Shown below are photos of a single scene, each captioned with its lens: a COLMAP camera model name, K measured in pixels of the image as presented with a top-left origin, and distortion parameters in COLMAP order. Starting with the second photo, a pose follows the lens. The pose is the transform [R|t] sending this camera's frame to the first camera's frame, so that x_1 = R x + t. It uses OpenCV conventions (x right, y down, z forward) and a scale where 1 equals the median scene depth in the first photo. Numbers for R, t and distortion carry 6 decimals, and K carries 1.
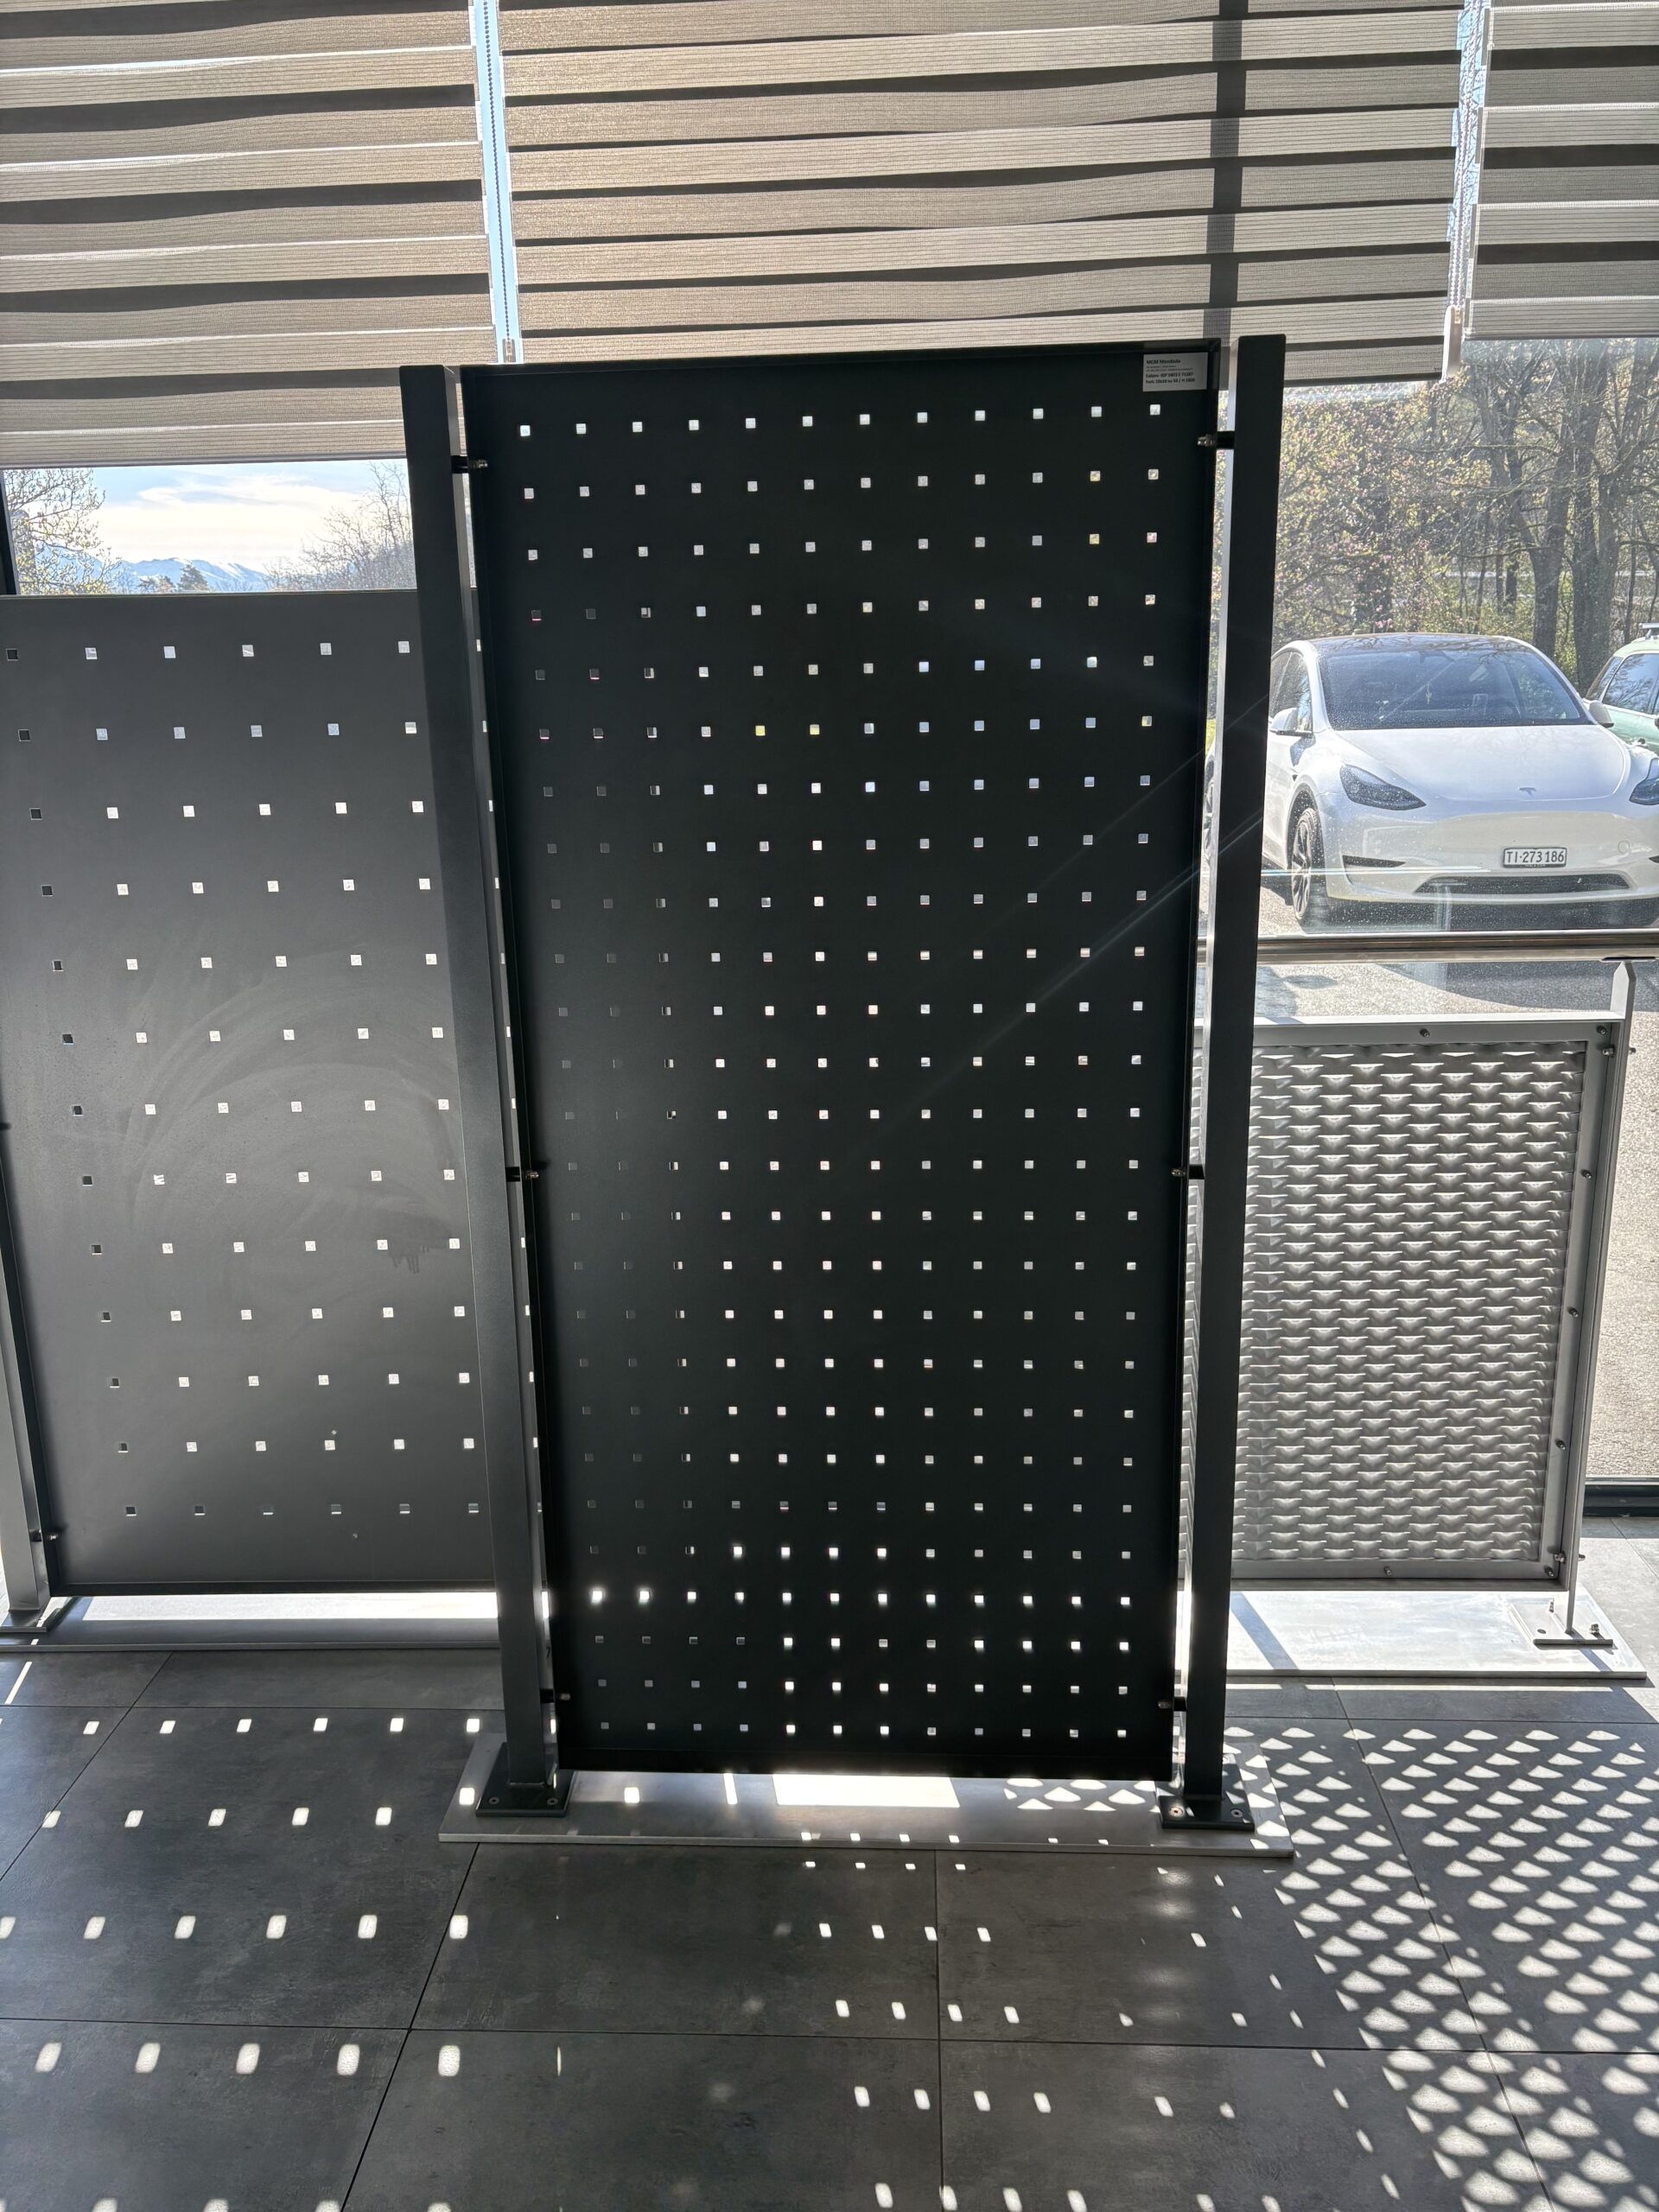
lens RADIAL K [[1666.0, 0, 838.6], [0, 1666.0, 1103.5], [0, 0, 1]] dist [0.053589, -0.055718]
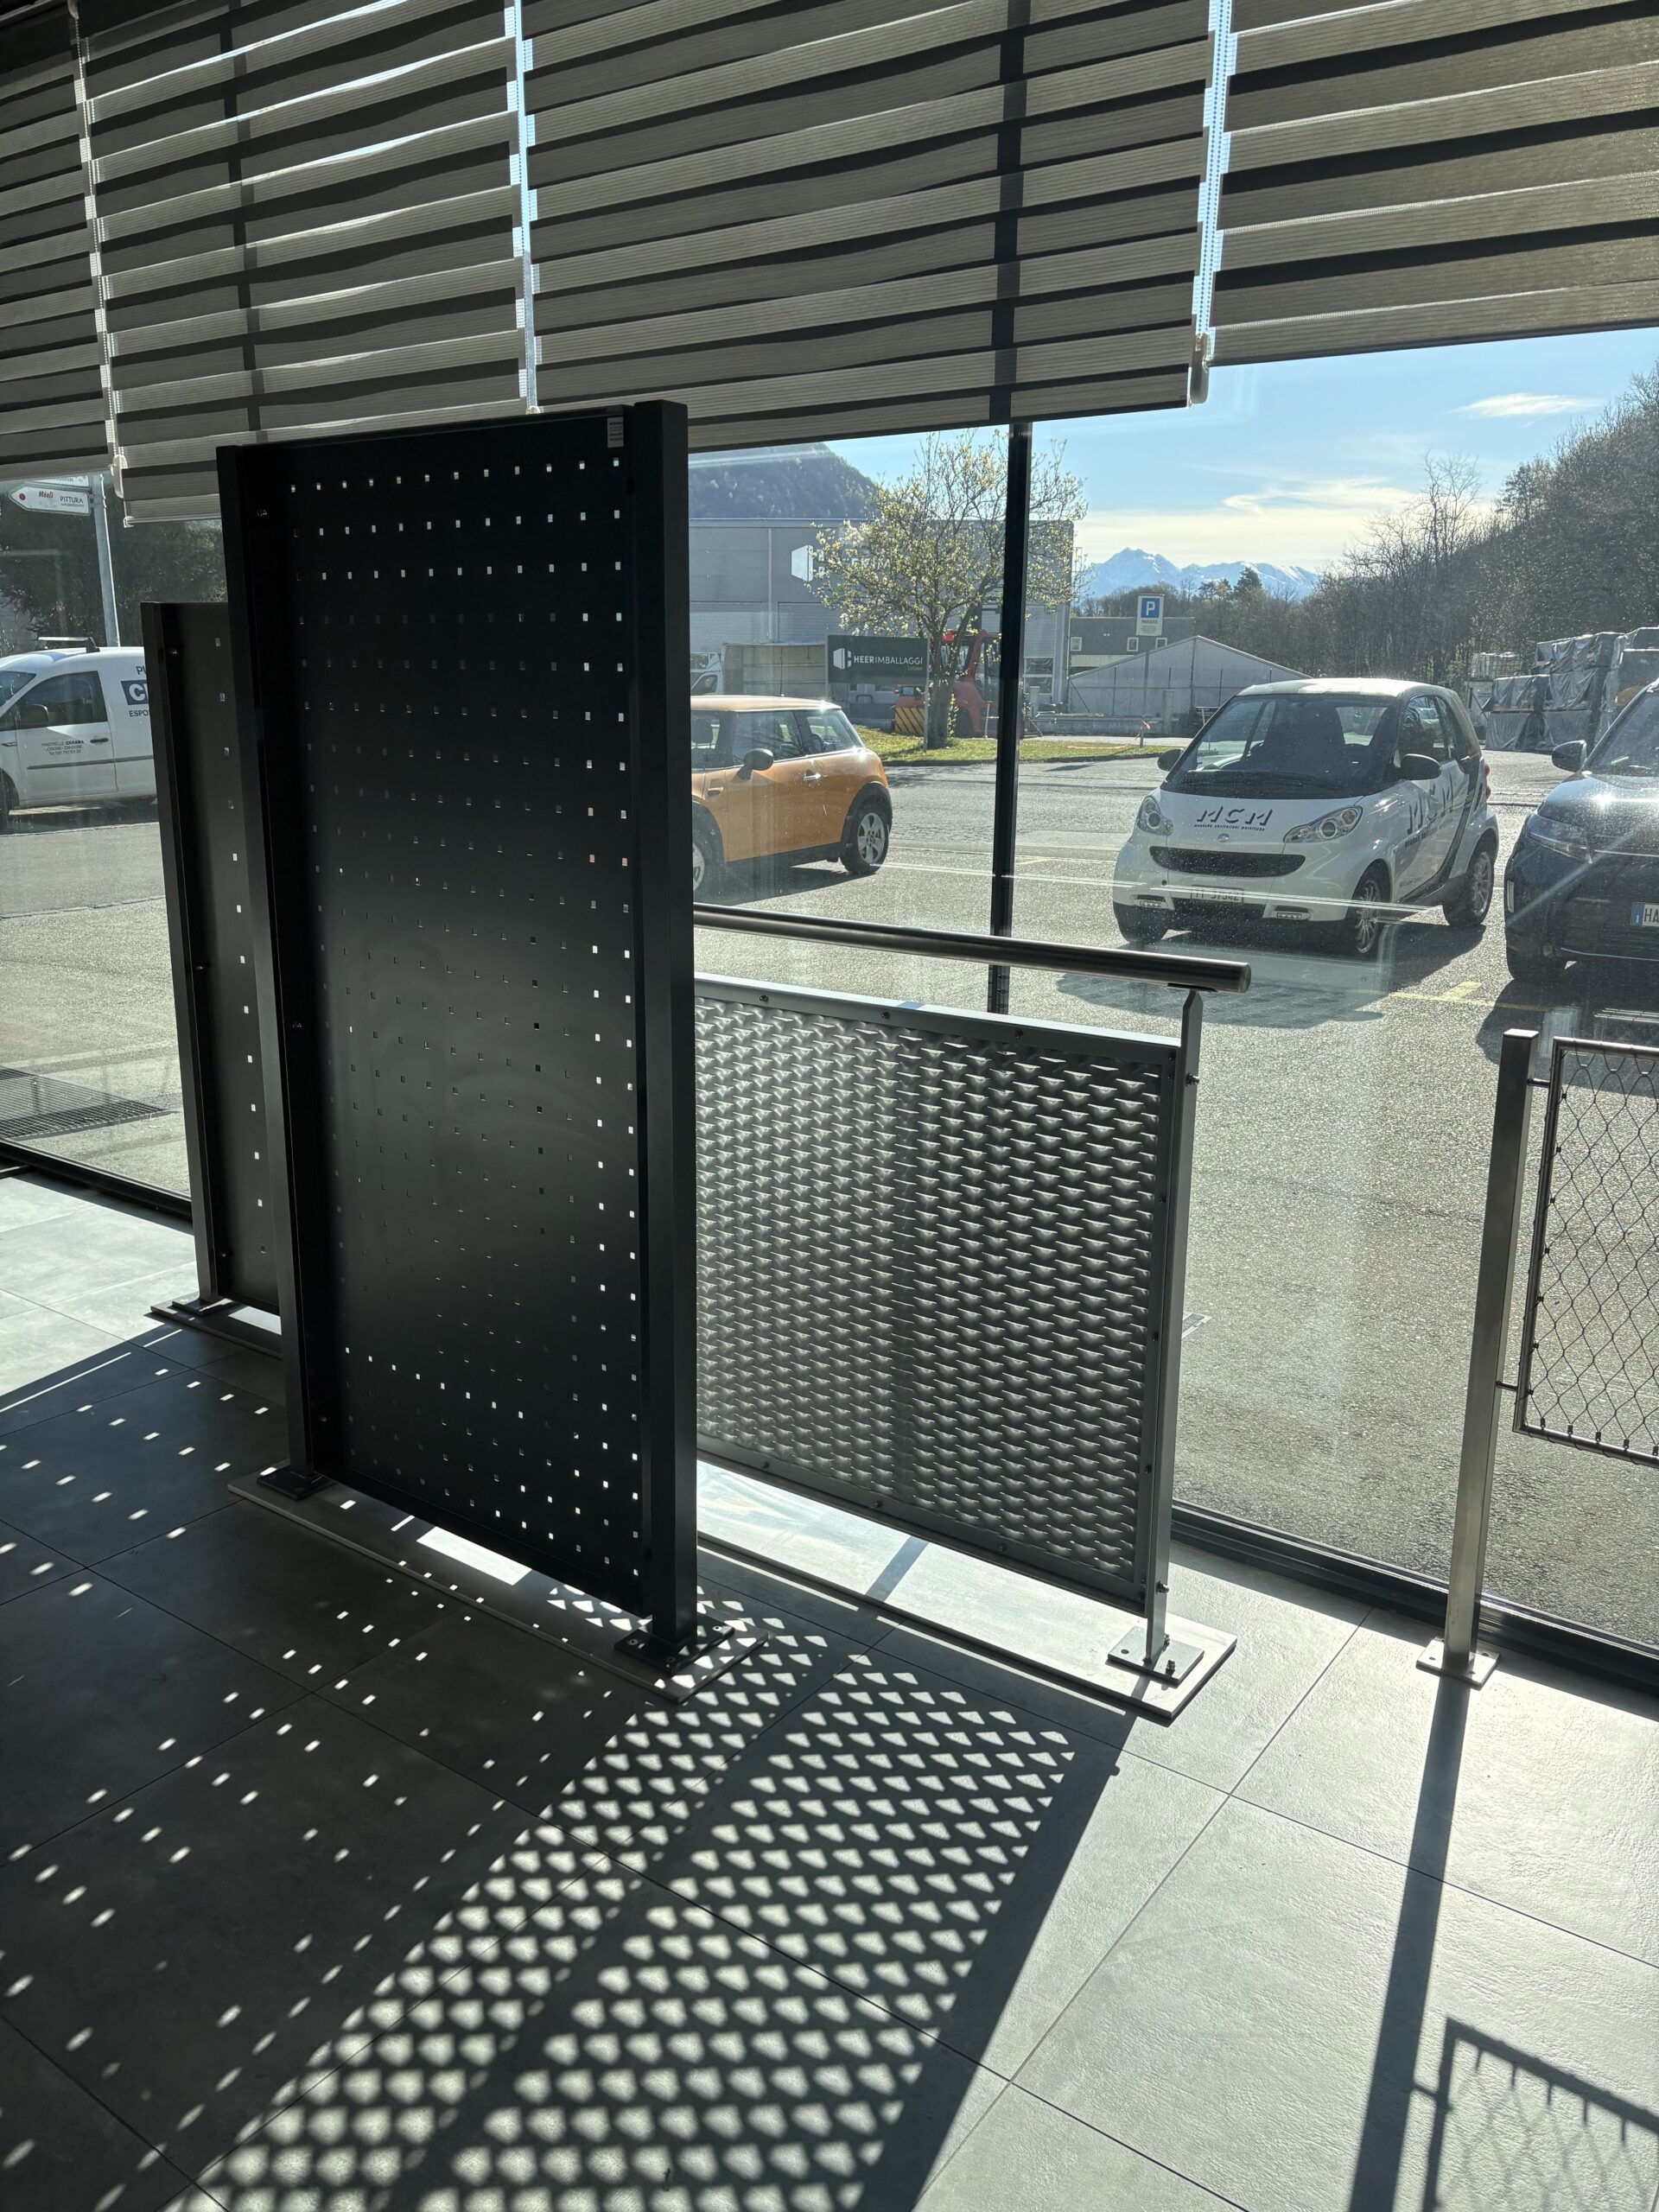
lens RADIAL K [[1678.5, 0, 829.5], [0, 1678.5, 1106.0], [0, 0, 1]] dist [0.046486, -0.050437]
pose [[0.836645, 0.164296, -0.522525, 0.809008], [-0.165473, 0.985195, 0.044824, -0.023714], [0.522153, 0.048962, 0.851445, 0.041765]]
